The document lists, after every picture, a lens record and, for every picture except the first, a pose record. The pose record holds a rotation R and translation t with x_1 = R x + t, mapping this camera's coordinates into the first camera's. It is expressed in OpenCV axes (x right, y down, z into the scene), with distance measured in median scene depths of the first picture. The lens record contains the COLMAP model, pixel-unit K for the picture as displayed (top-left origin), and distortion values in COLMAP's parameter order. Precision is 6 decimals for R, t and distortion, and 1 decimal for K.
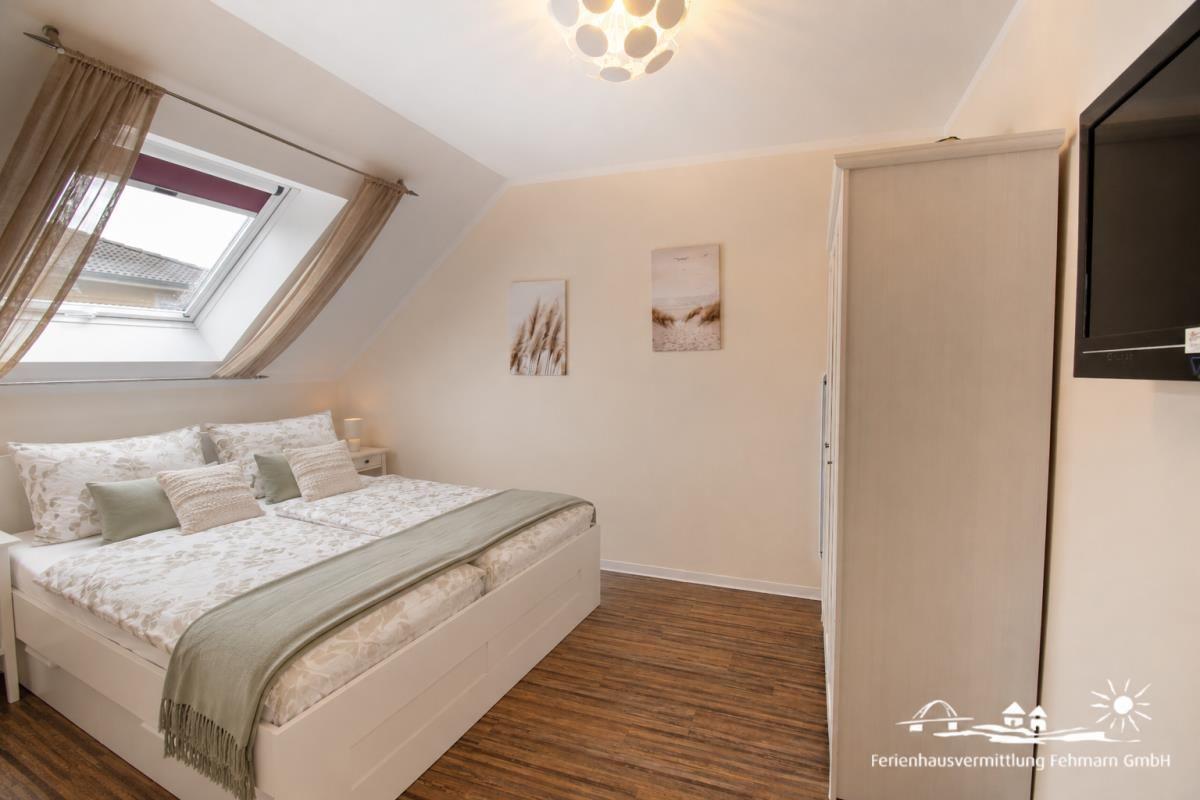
lens RADIAL K [[554.5, 0, 606.3], [0, 554.5, 393.7], [0, 0, 1]] dist [0.029610, -0.000121]
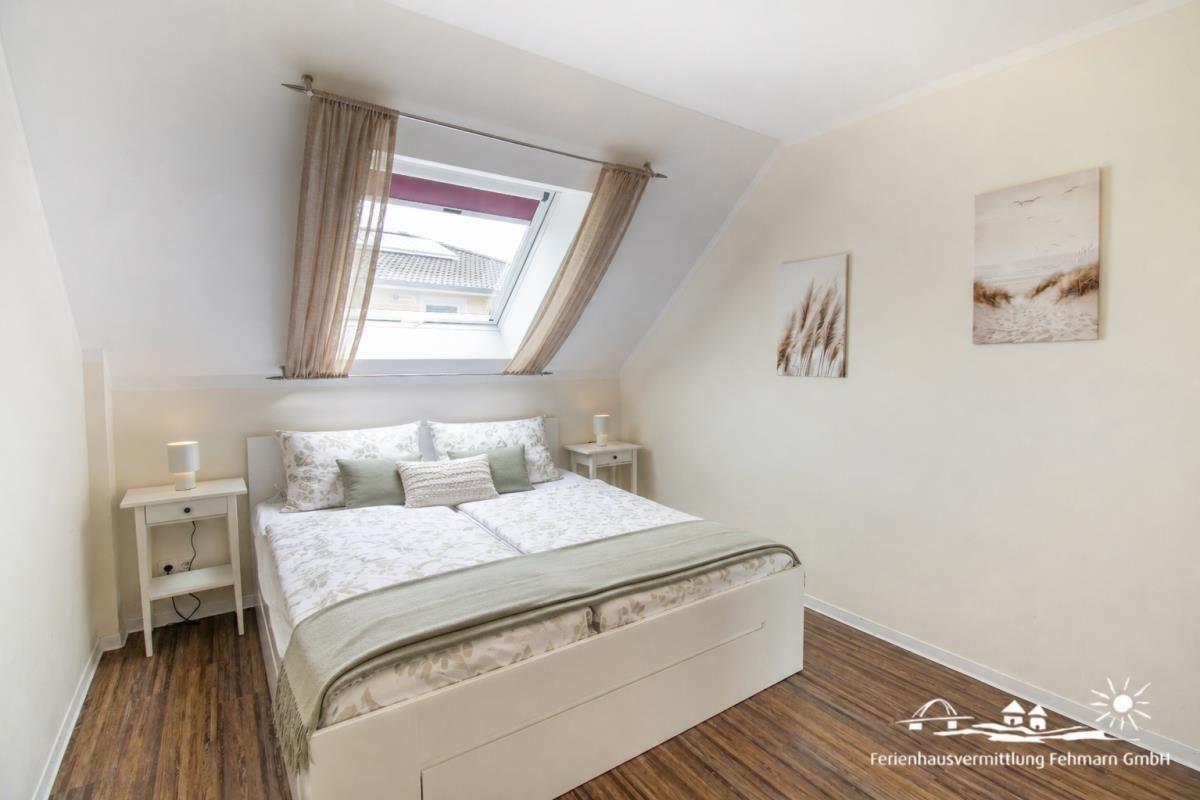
lens RADIAL K [[559.5, 0, 606.2], [0, 559.5, 389.5], [0, 0, 1]] dist [-0.001482, -0.000151]
pose [[0.825513, 0.032413, -0.563451, 0.110263], [-0.038669, 0.999252, 0.000829, -0.004259], [0.563056, 0.021104, 0.826149, 0.194718]]
